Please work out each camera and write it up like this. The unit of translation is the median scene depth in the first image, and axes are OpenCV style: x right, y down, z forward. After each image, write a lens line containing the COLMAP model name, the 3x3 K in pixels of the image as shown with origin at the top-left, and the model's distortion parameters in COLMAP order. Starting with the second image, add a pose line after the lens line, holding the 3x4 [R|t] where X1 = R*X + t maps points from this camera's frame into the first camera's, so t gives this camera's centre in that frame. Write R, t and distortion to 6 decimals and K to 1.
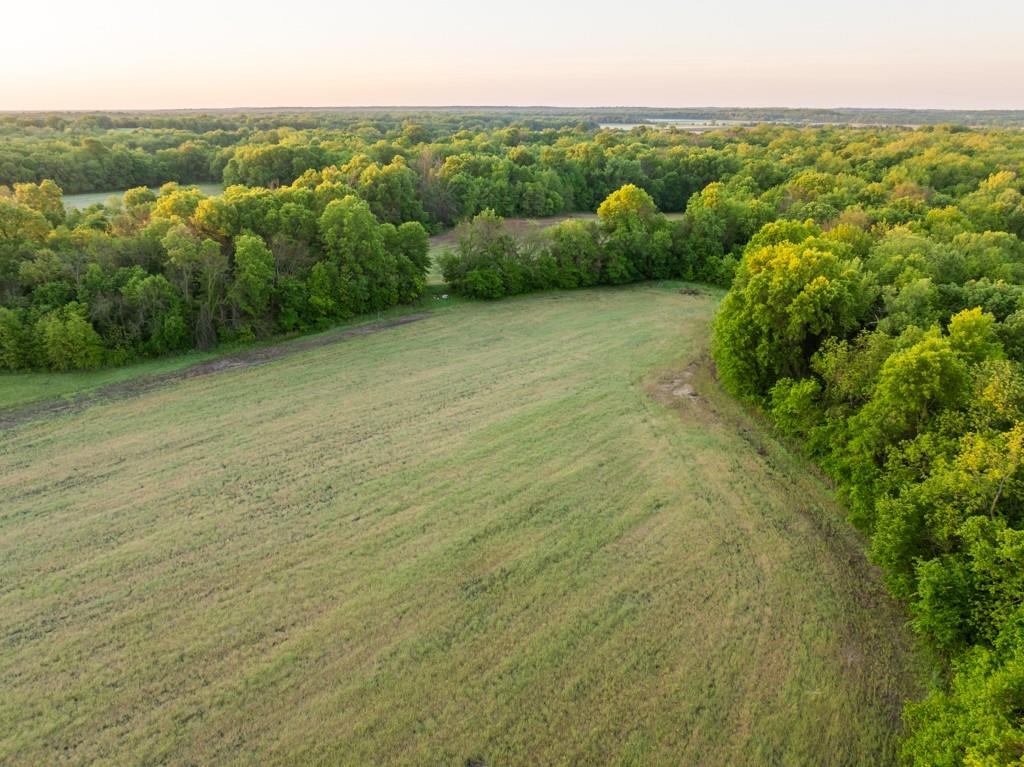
lens RADIAL K [[741.3, 0, 512.0], [0, 741.3, 383.5], [0, 0, 1]] dist [-0.046349, 0.010775]
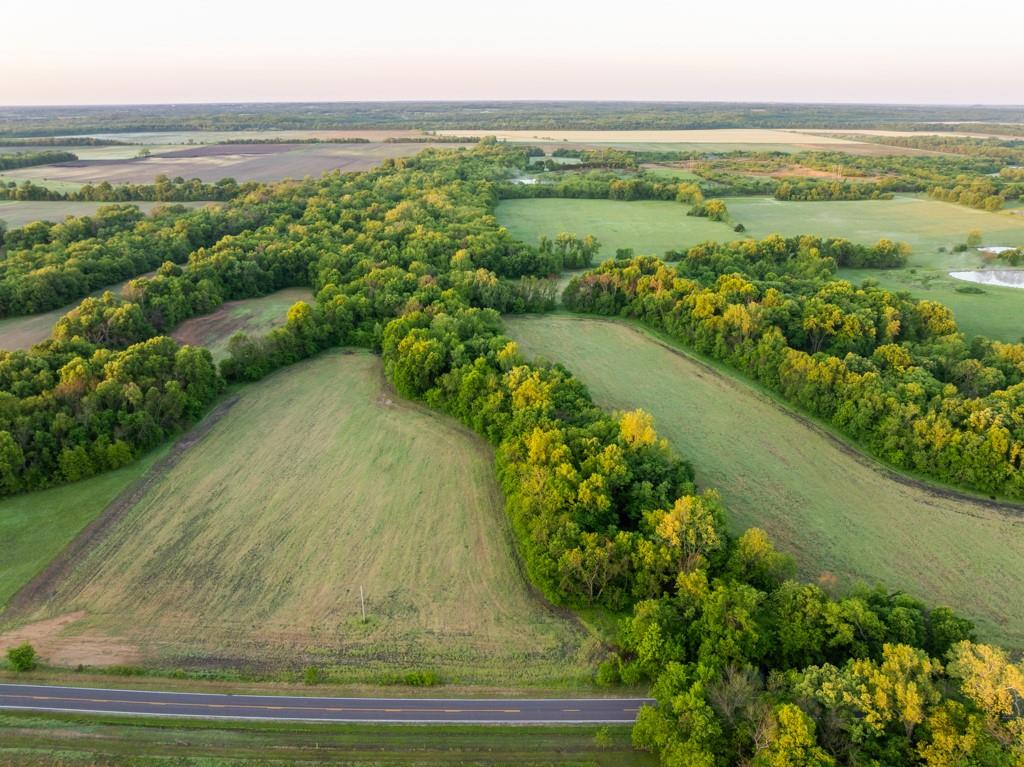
lens RADIAL K [[741.3, 0, 512.0], [0, 741.3, 383.5], [0, 0, 1]] dist [-0.046349, 0.010775]
pose [[0.780365, -0.235100, 0.579447, -1.177066], [0.228805, 0.969727, 0.085309, -0.225167], [-0.581962, 0.066009, 0.810533, -1.728616]]
